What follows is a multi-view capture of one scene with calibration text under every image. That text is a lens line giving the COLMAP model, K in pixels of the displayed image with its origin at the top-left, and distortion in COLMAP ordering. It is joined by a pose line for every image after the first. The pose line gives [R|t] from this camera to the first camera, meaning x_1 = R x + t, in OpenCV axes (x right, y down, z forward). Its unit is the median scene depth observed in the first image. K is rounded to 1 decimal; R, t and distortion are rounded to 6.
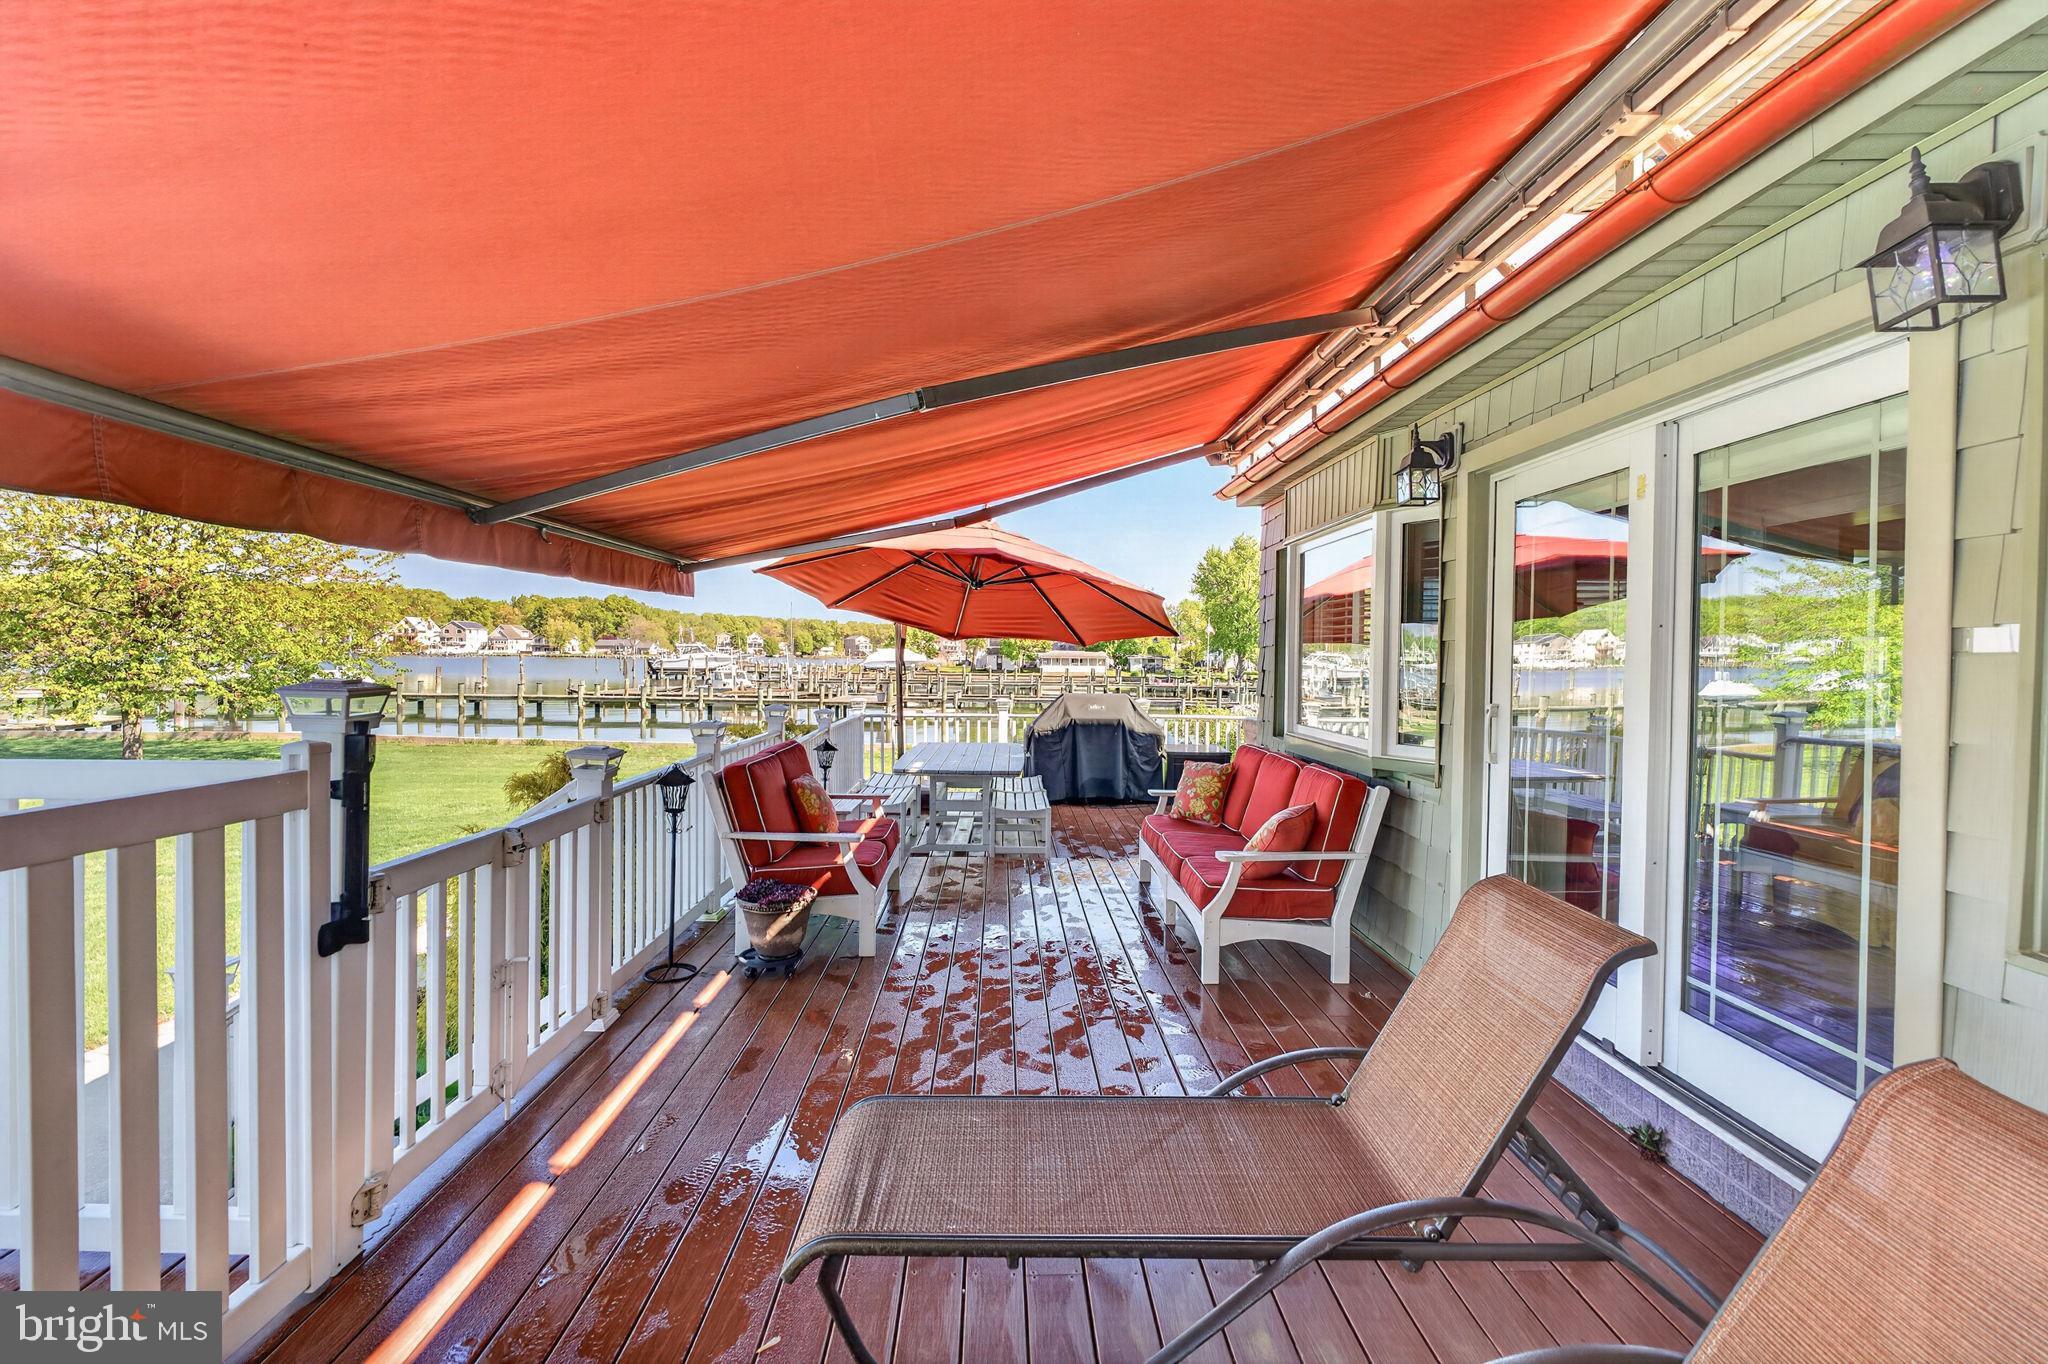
lens RADIAL K [[925.3, 0, 1018.0], [0, 925.3, 680.0], [0, 0, 1]] dist [-0.004557, 0.000875]
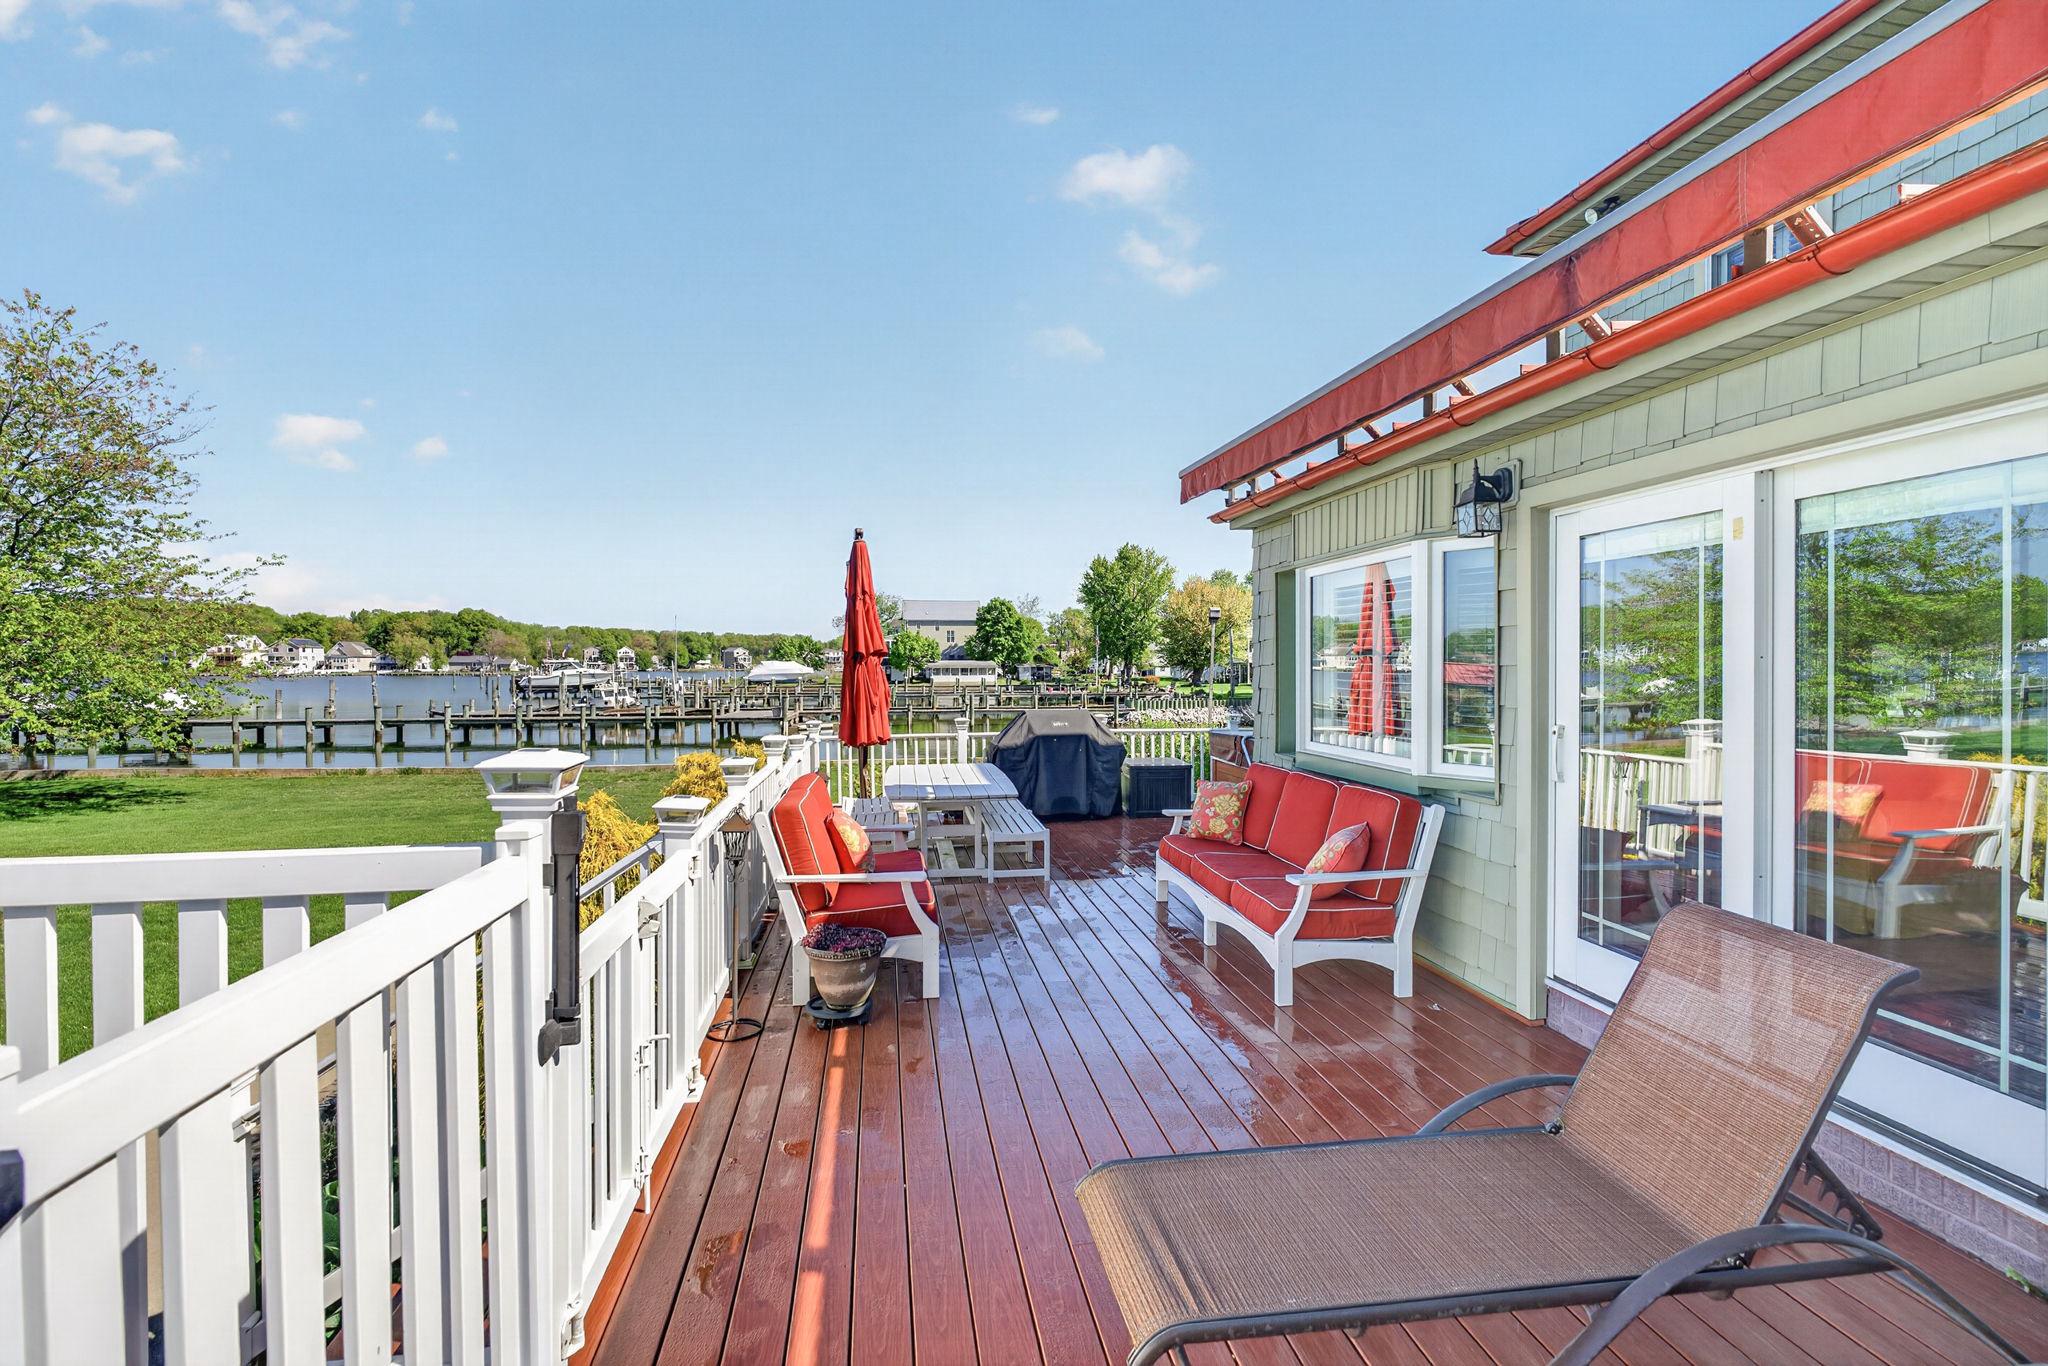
lens RADIAL K [[925.3, 0, 1014.2], [0, 925.3, 674.6], [0, 0, 1]] dist [-0.004557, 0.000875]
pose [[0.992286, -0.018439, 0.122592, -0.138954], [0.020316, 0.999694, -0.014078, -0.018276], [-0.122295, 0.016460, 0.992357, 0.016238]]
